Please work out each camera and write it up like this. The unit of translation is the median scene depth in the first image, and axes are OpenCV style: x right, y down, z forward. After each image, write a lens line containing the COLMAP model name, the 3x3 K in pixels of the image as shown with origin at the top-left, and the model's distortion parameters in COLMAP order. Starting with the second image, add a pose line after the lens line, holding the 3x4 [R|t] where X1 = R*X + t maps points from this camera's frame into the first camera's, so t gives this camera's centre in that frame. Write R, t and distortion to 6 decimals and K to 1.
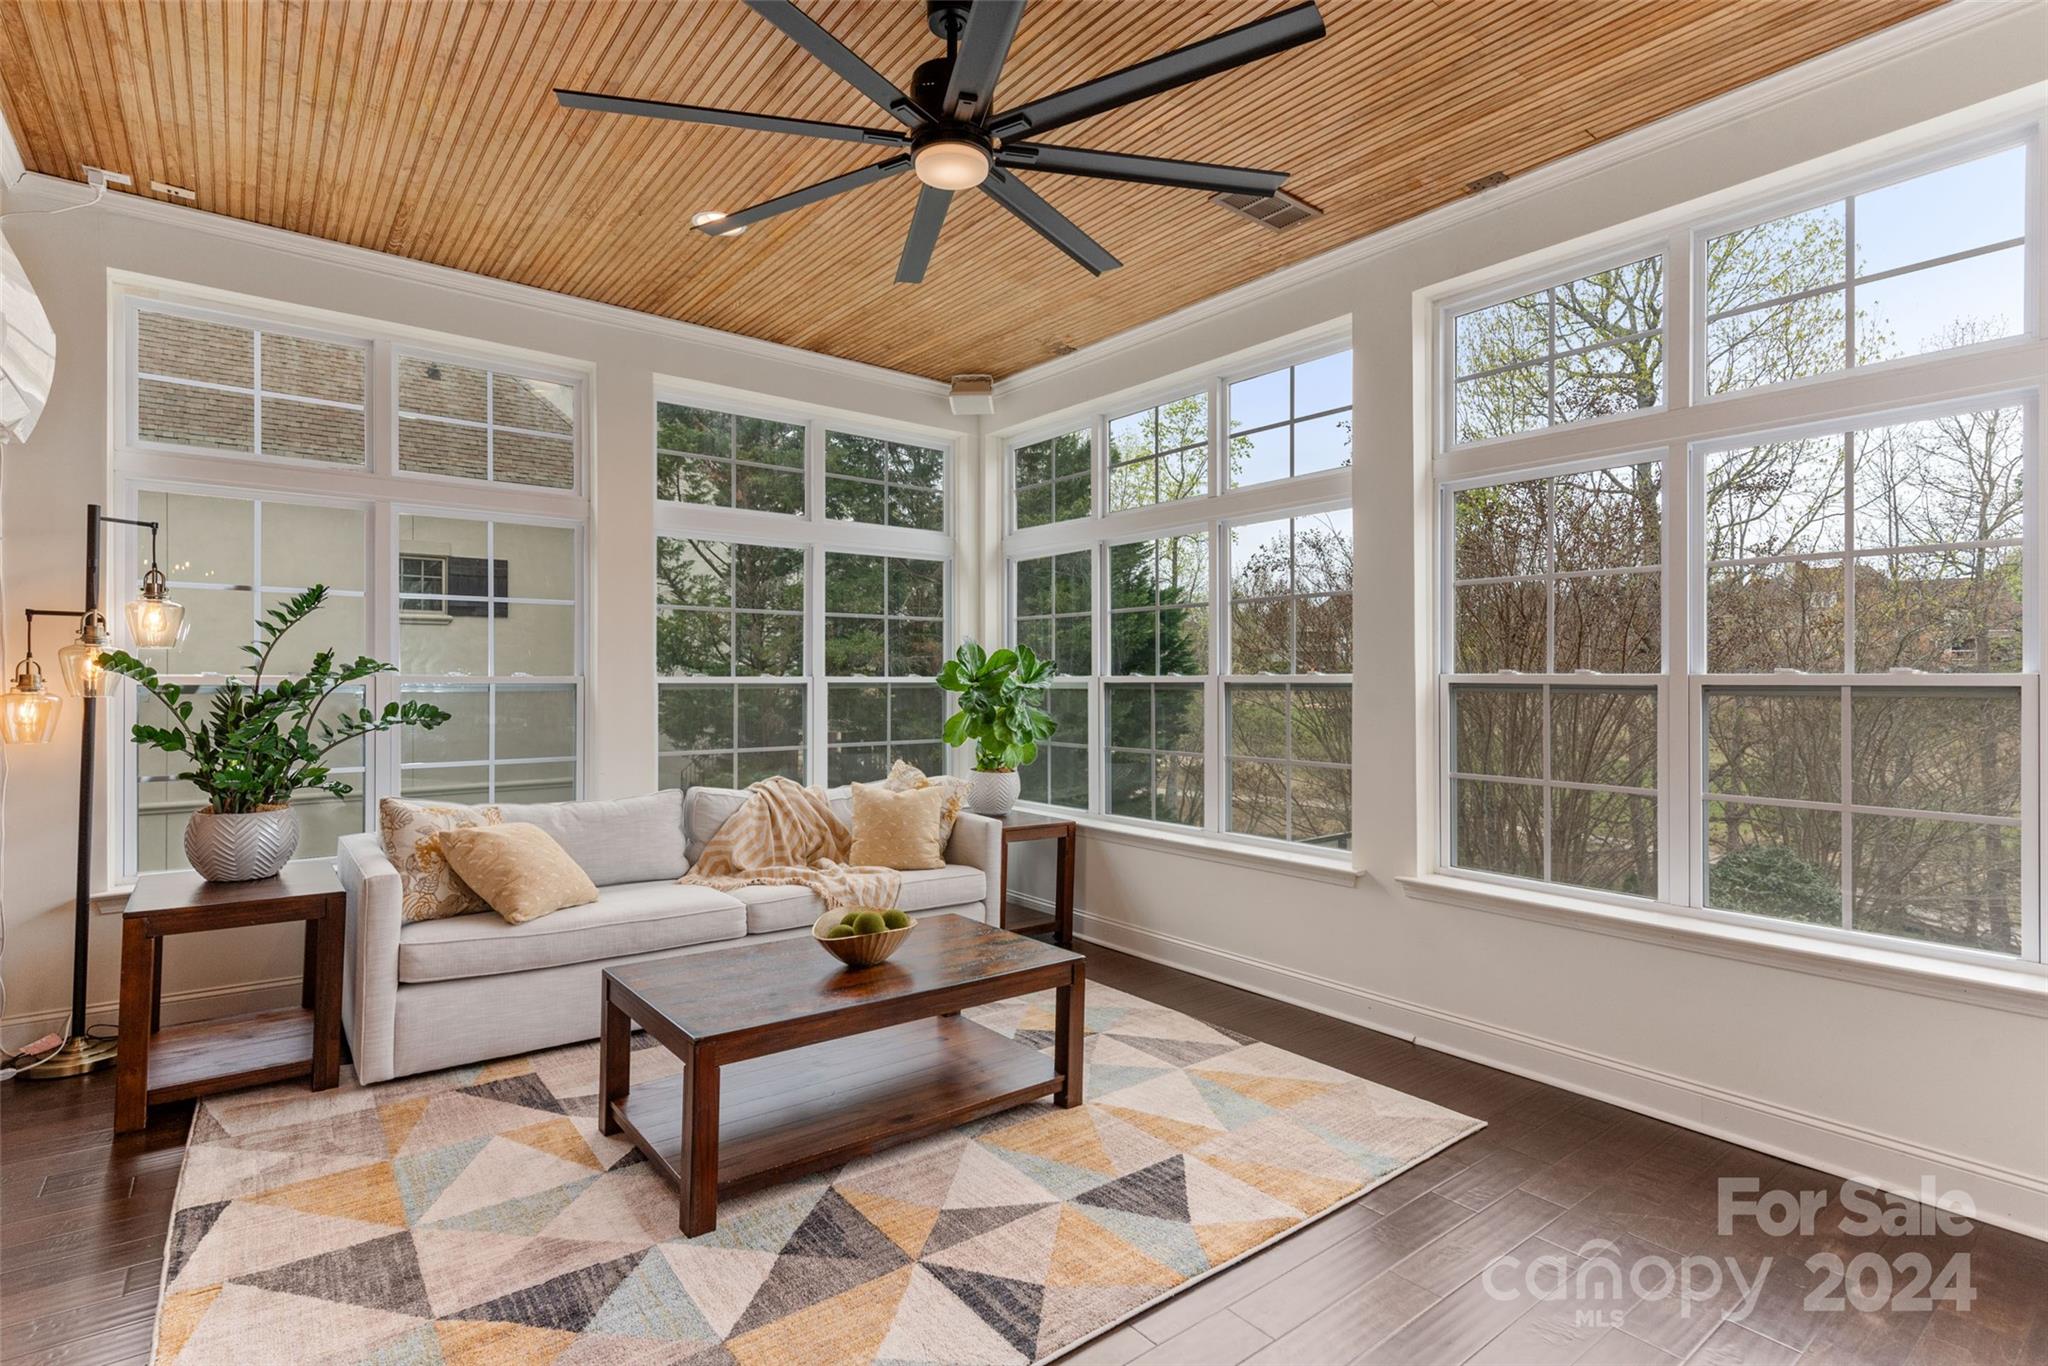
lens RADIAL K [[1002.0, 0, 1023.5], [0, 1002.0, 679.8], [0, 0, 1]] dist [0.011426, 0.000631]
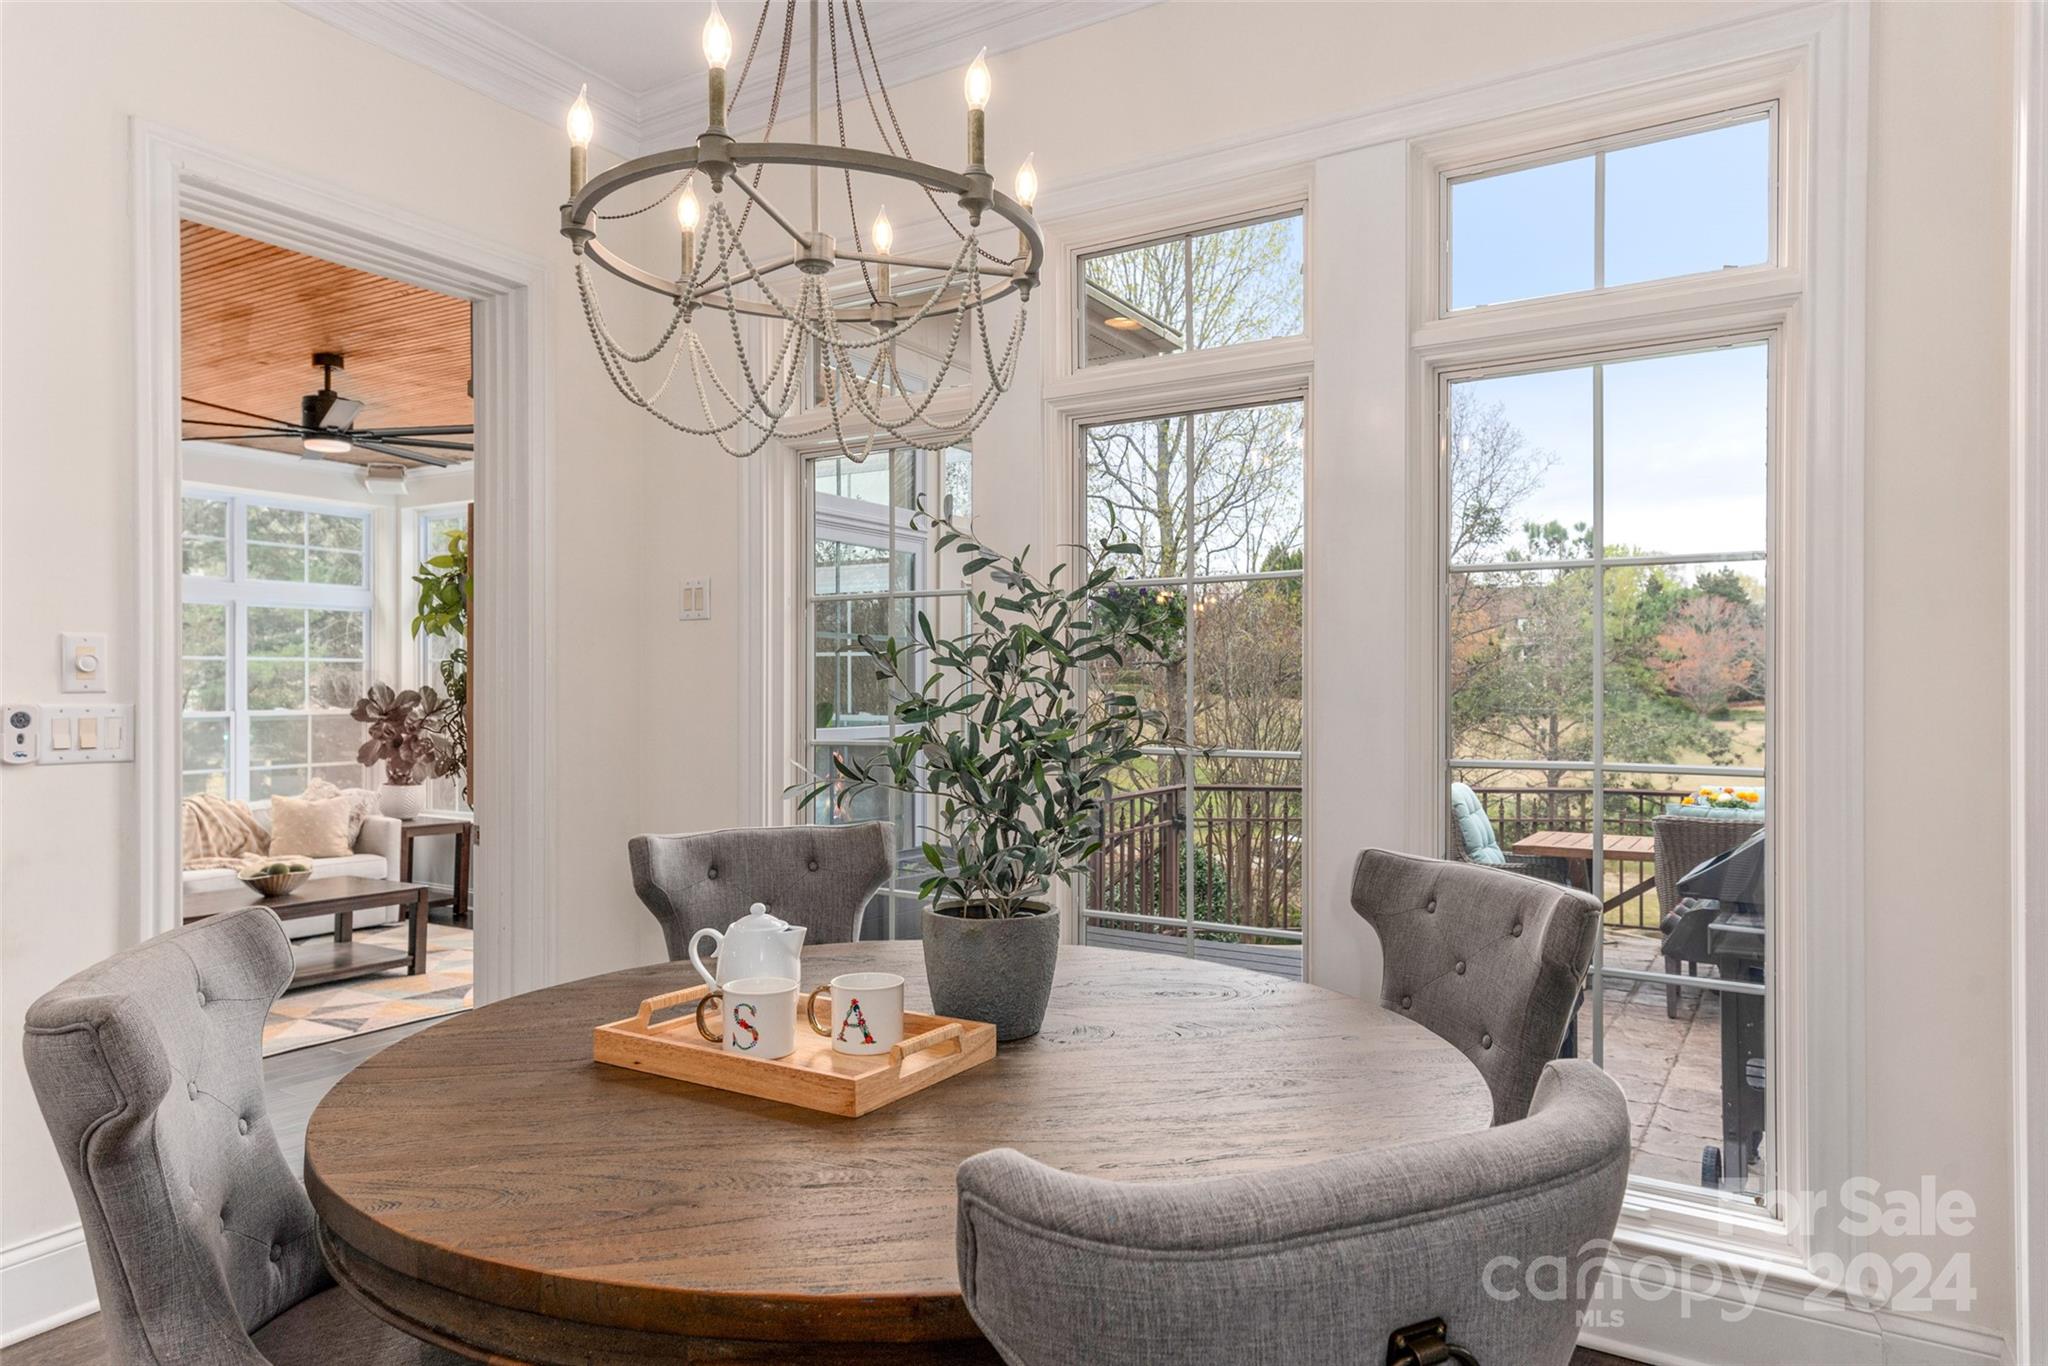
lens RADIAL K [[1242.7, 0, 1032.3], [0, 1242.7, 690.0], [0, 0, 1]] dist [0.008692, 0.000614]
pose [[0.933111, -0.001453, 0.359585, 0.165030], [0.001013, 0.999998, 0.001414, -0.034054], [-0.359586, -0.000955, 0.933111, -0.847617]]
